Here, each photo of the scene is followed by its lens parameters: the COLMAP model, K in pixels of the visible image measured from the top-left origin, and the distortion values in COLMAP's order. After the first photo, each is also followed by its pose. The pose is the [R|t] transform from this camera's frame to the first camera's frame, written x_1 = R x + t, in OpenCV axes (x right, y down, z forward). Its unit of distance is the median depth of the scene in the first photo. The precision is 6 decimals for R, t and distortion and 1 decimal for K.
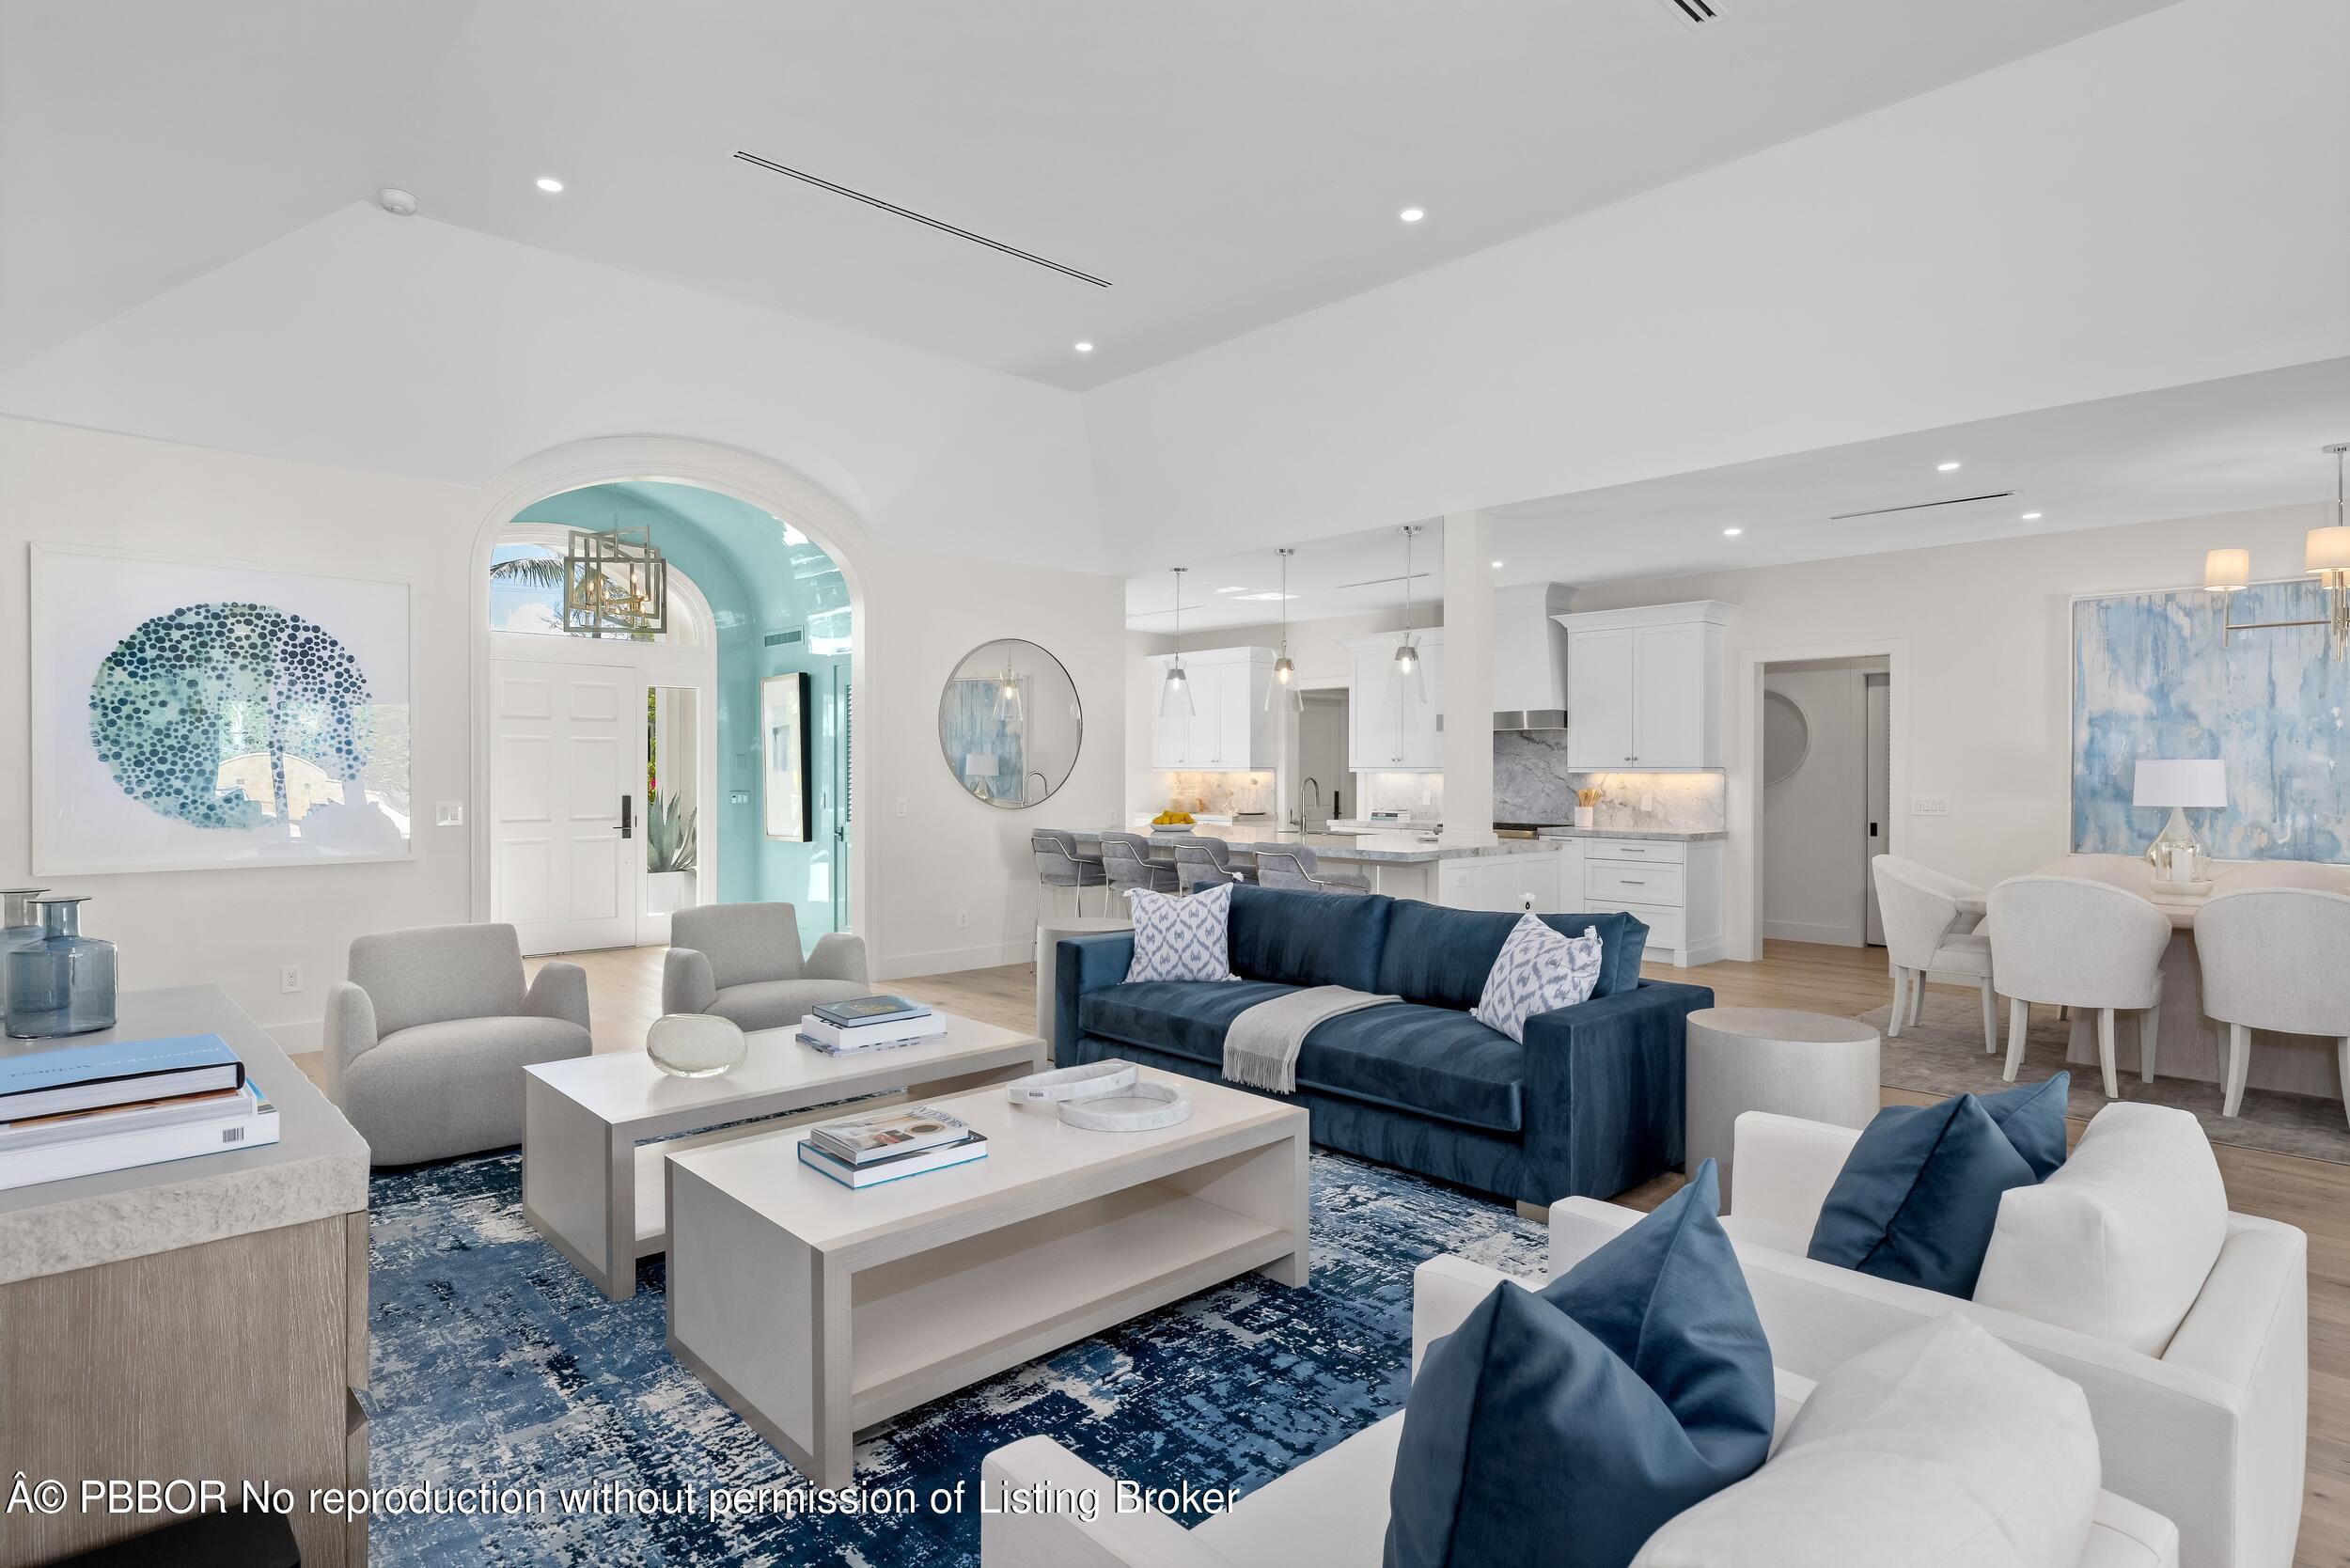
lens RADIAL K [[1210.3, 0, 1185.2], [0, 1210.3, 777.6], [0, 0, 1]] dist [-0.000042, 0.002470]
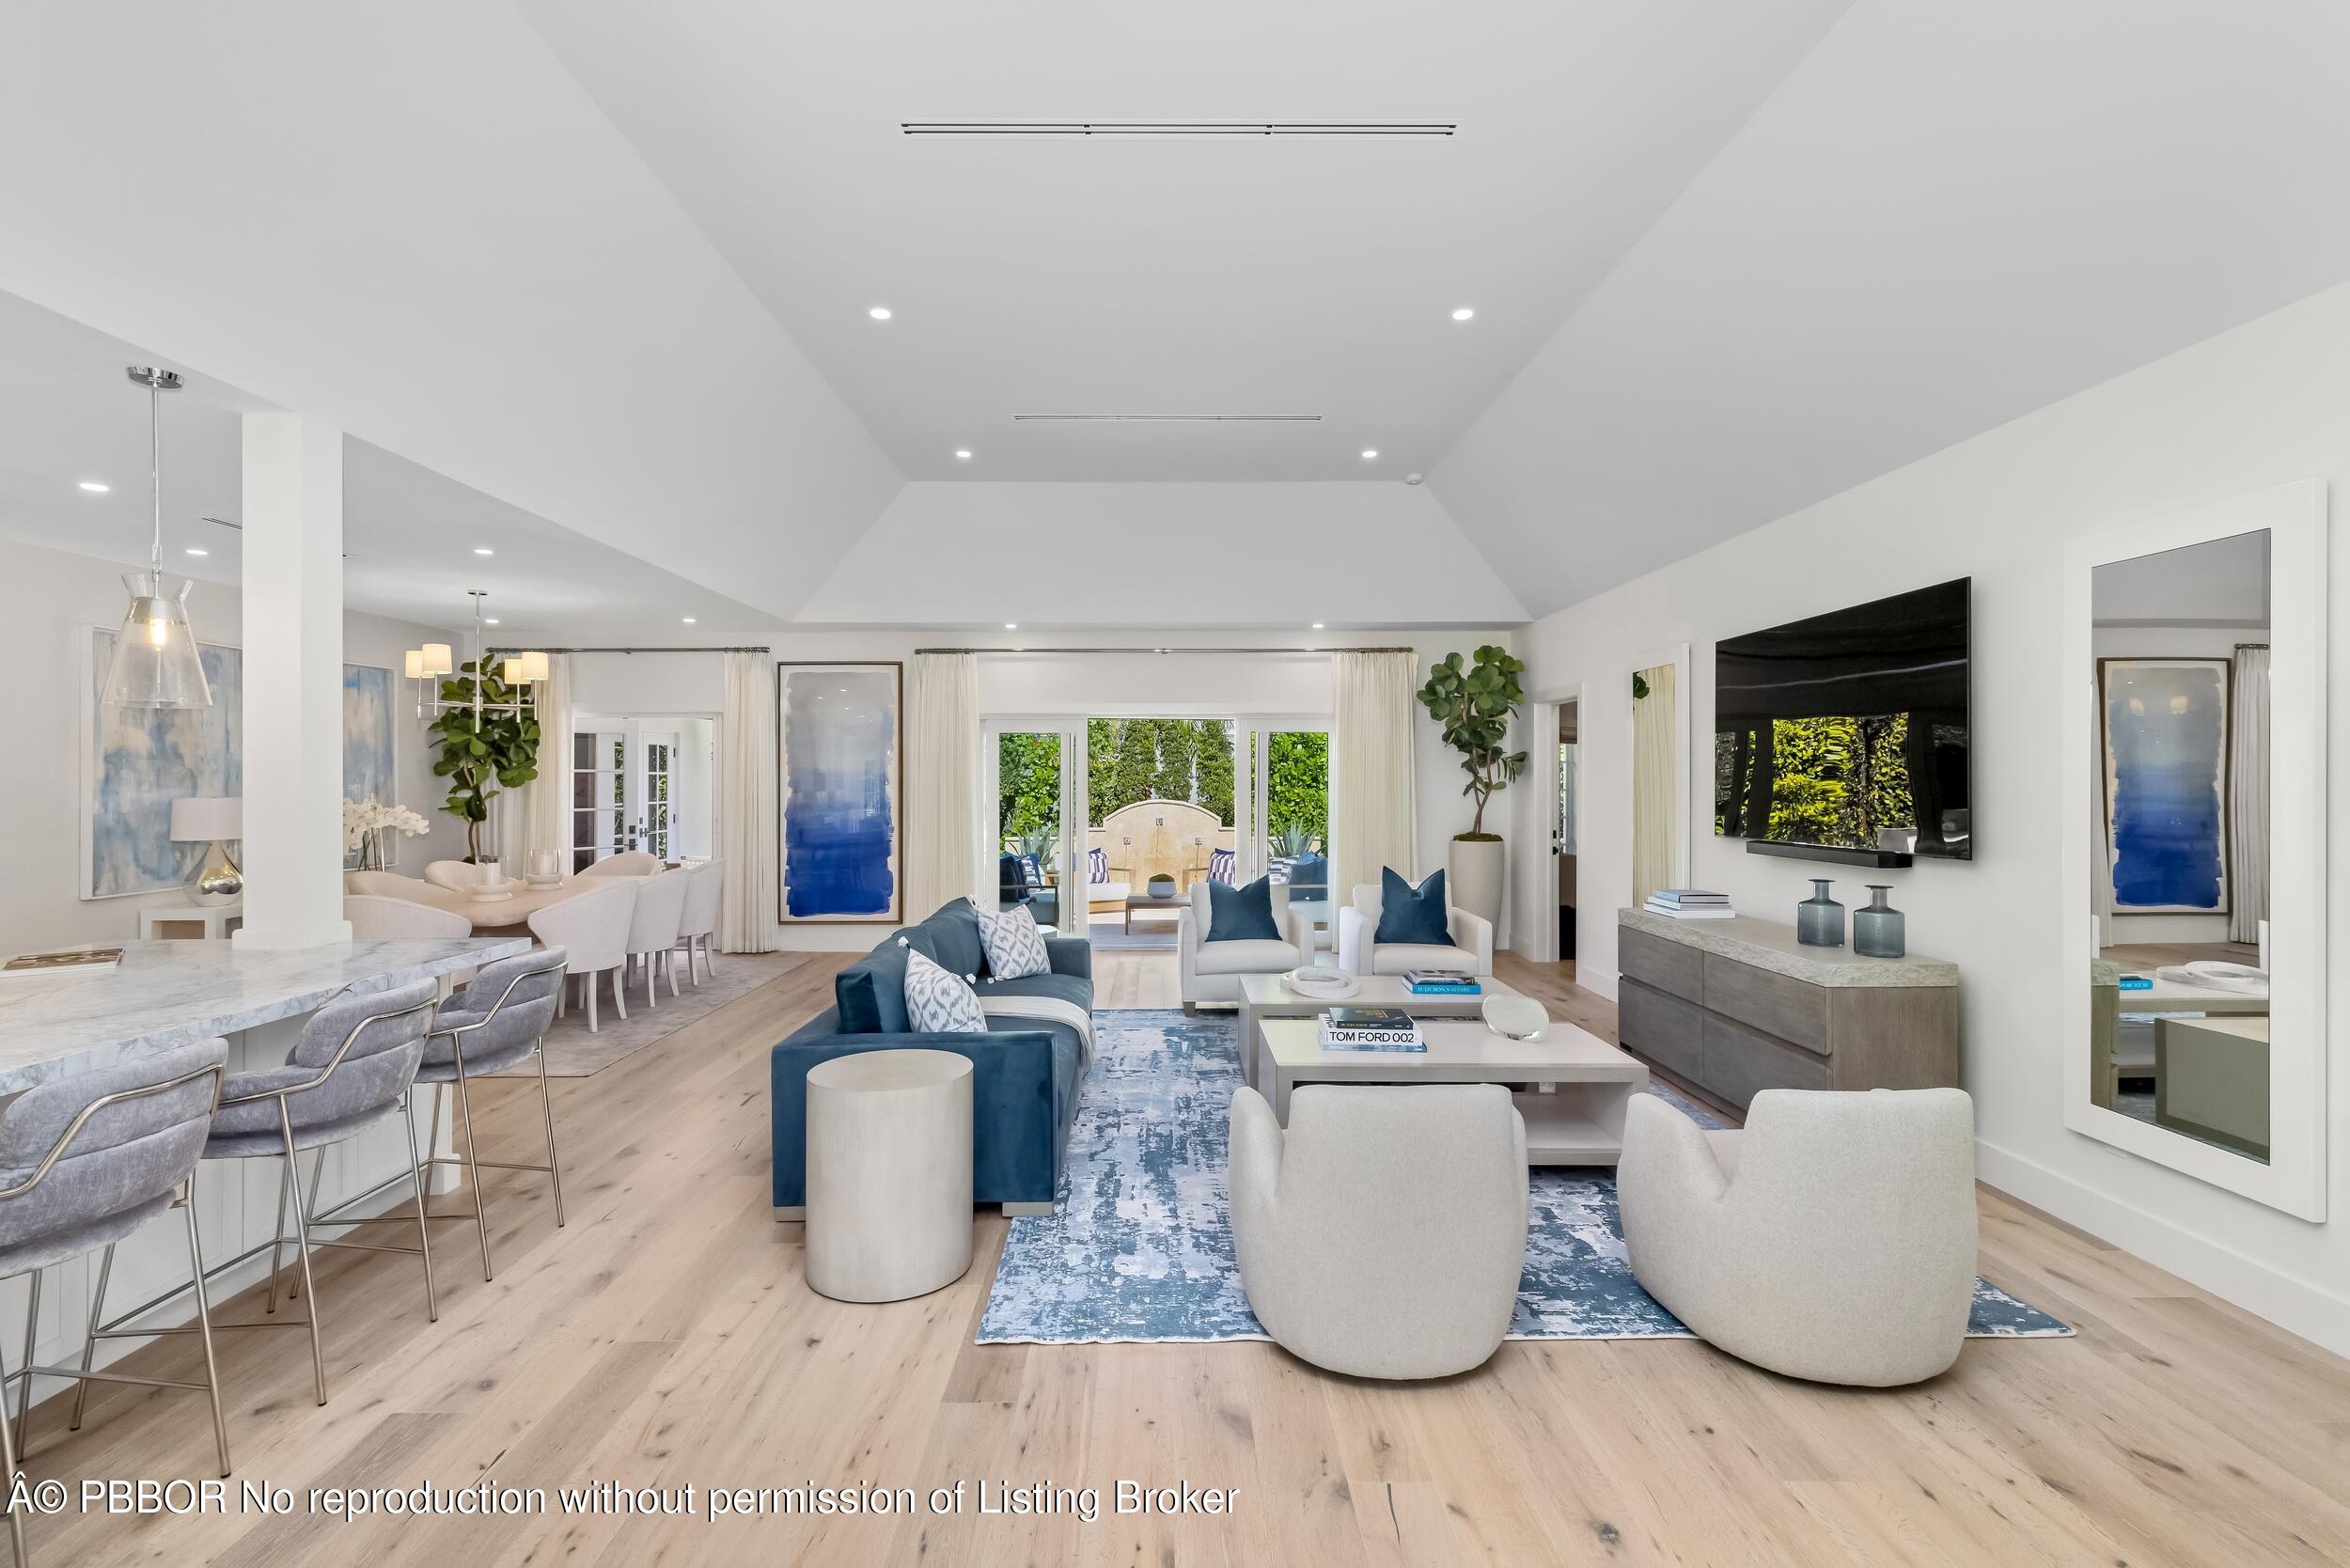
lens RADIAL K [[1070.8, 0, 1175.6], [0, 1070.8, 786.5], [0, 0, 1]] dist [0.005586, -0.000629]
pose [[-0.730199, -0.008645, 0.683180, -0.464403], [0.001148, 0.999903, 0.013880, -0.034941], [-0.683234, 0.010919, -0.730118, 1.055419]]
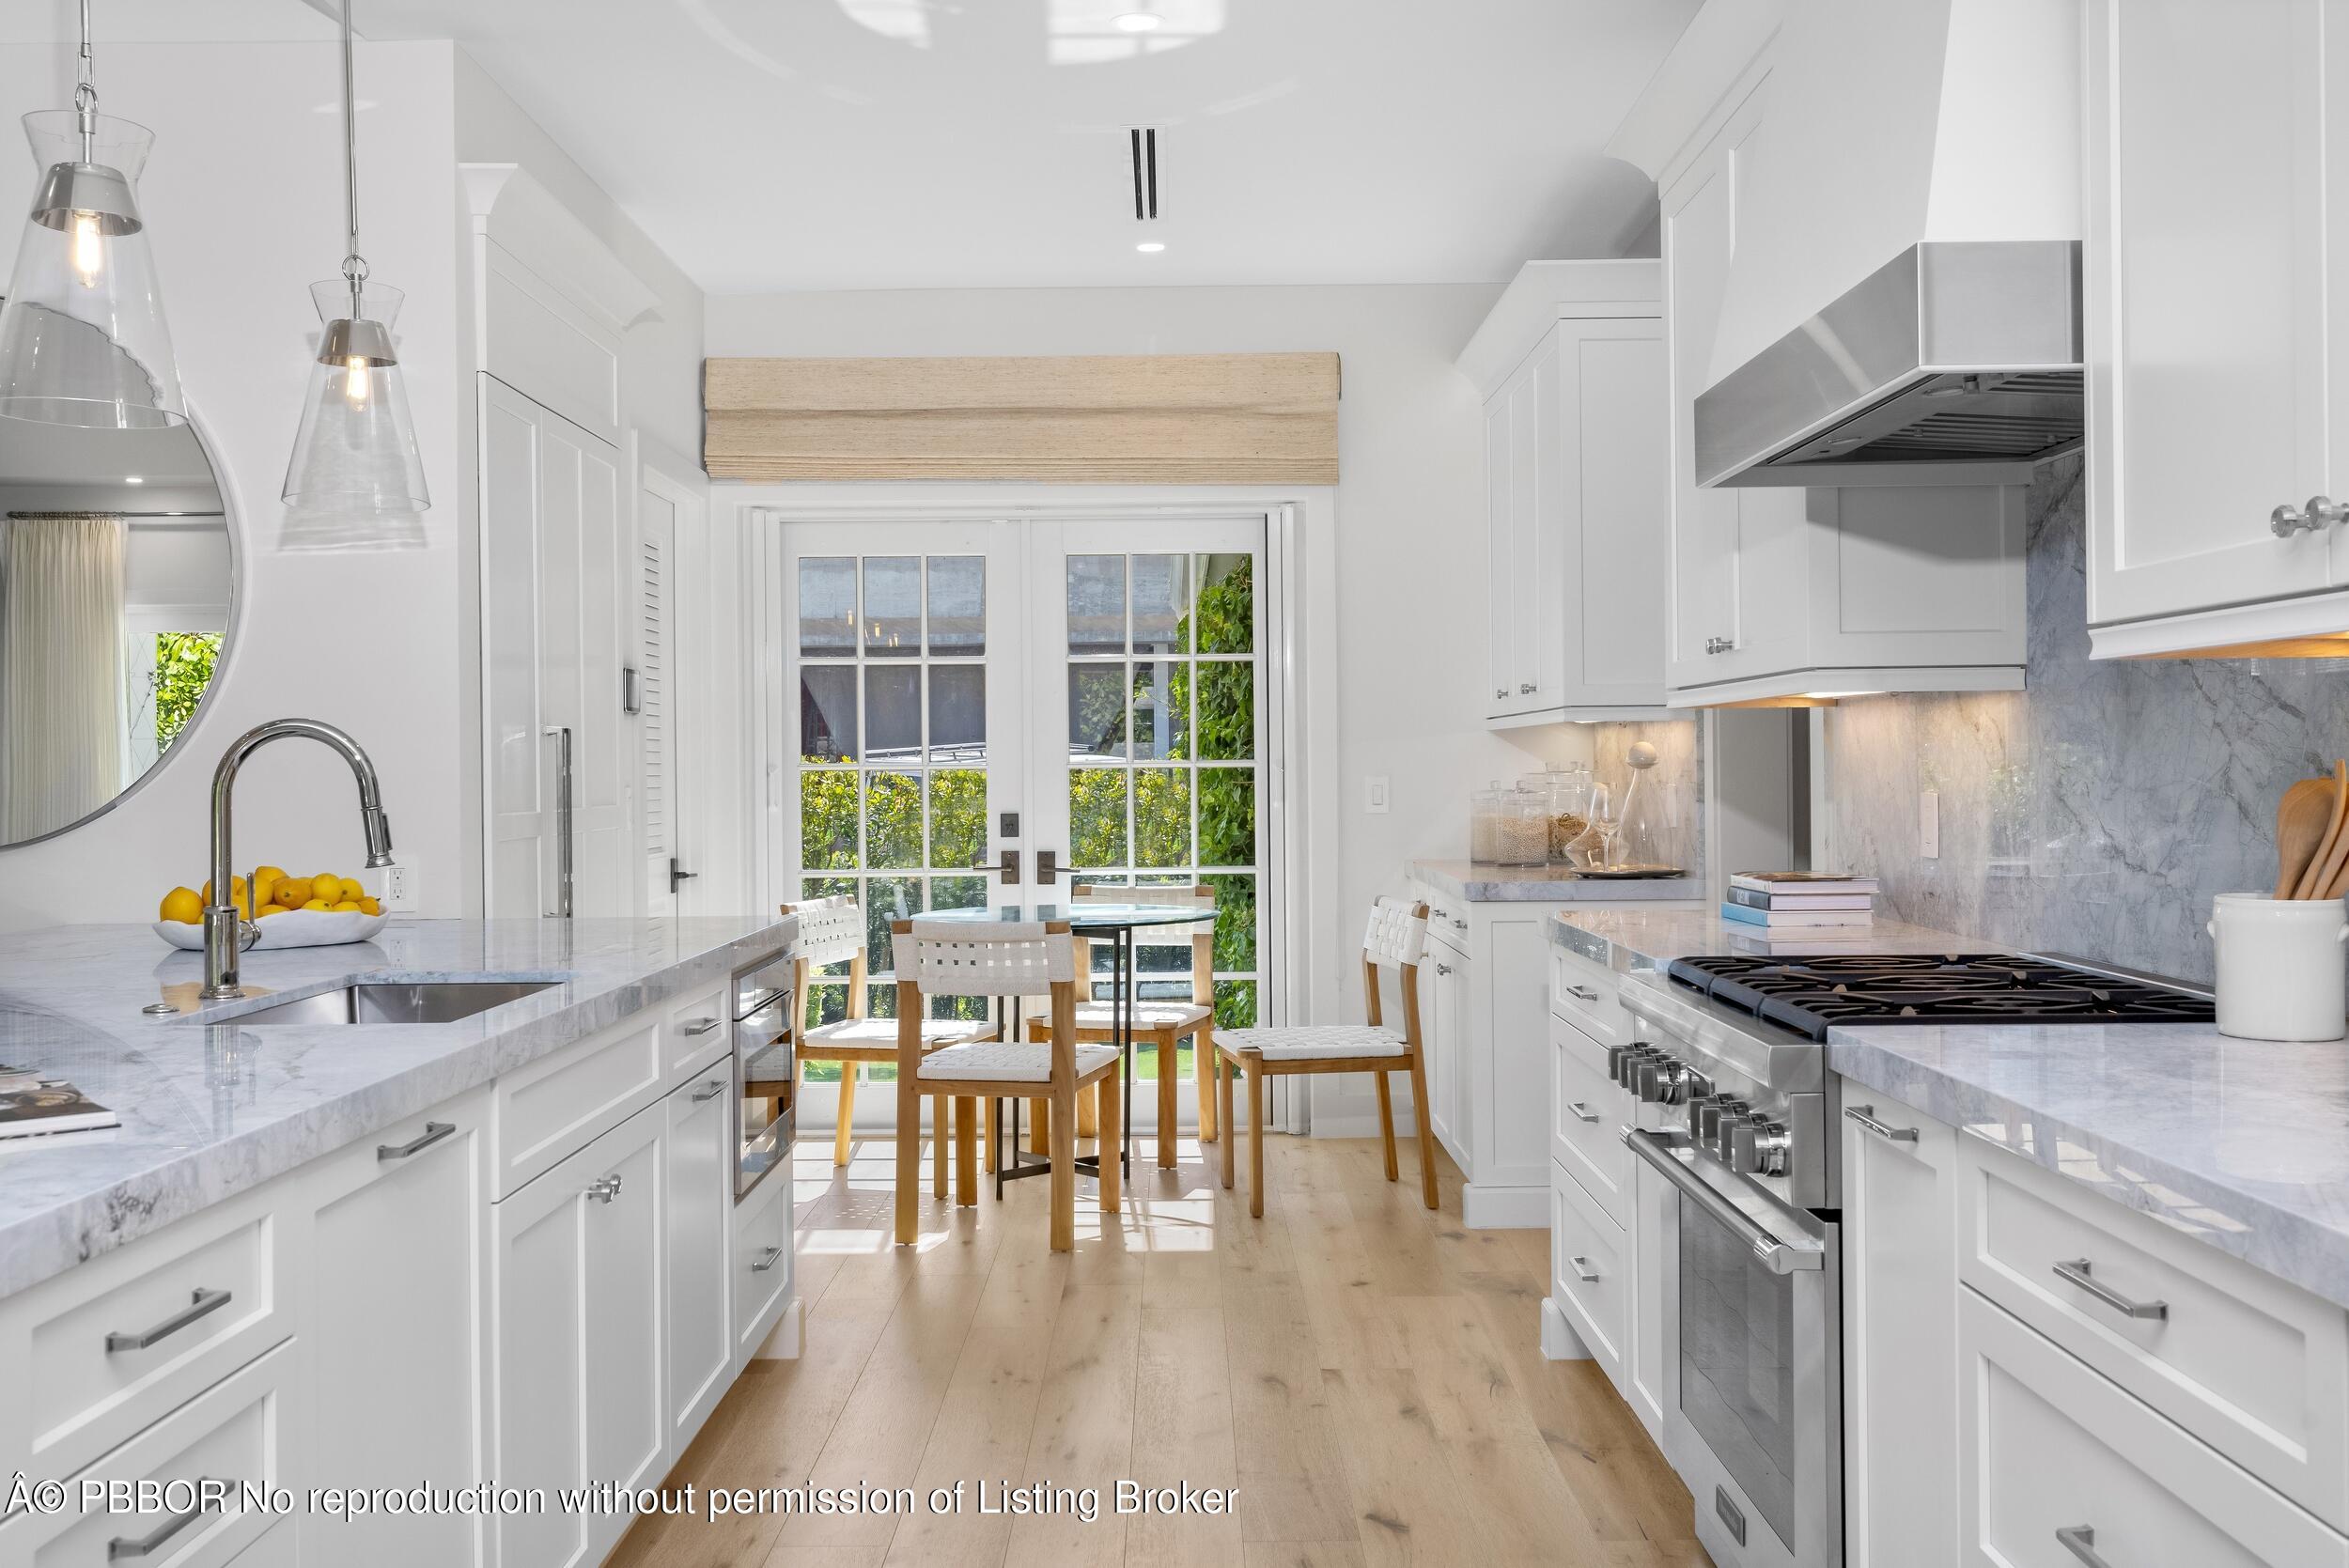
lens RADIAL K [[2224.7, 0, 1184.1], [0, 2224.7, 785.9], [0, 0, 1]] dist [-0.002215, 0.000000]
pose [[0.727645, -0.001886, -0.685951, 0.547283], [0.005331, 0.999982, 0.002907, 0.012518], [0.685933, -0.005772, 0.727642, 0.946692]]
